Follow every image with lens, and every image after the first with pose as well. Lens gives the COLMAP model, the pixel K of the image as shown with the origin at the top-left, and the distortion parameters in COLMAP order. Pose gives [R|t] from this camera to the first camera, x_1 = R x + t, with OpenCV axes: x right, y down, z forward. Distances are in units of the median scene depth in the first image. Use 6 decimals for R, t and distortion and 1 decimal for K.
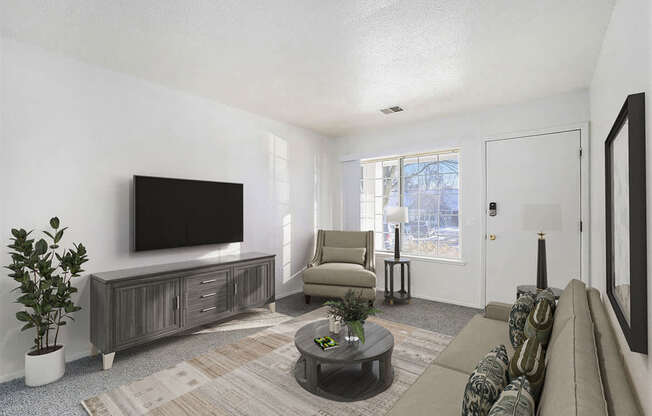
lens RADIAL K [[302.4, 0, 323.9], [0, 302.4, 208.0], [0, 0, 1]] dist [-0.017512, 0.002683]
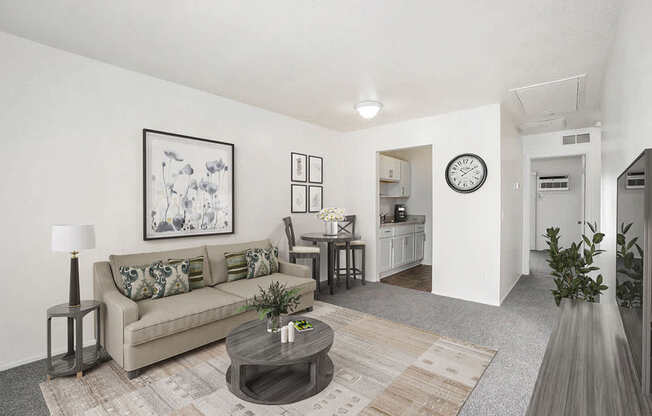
lens RADIAL K [[302.4, 0, 327.0], [0, 302.4, 206.4], [0, 0, 1]] dist [-0.017512, 0.002683]
pose [[-0.999813, -0.003318, 0.019064, -0.098917], [-0.003240, 0.999986, 0.004171, 0.028985], [-0.019078, 0.004108, -0.999810, 2.071779]]
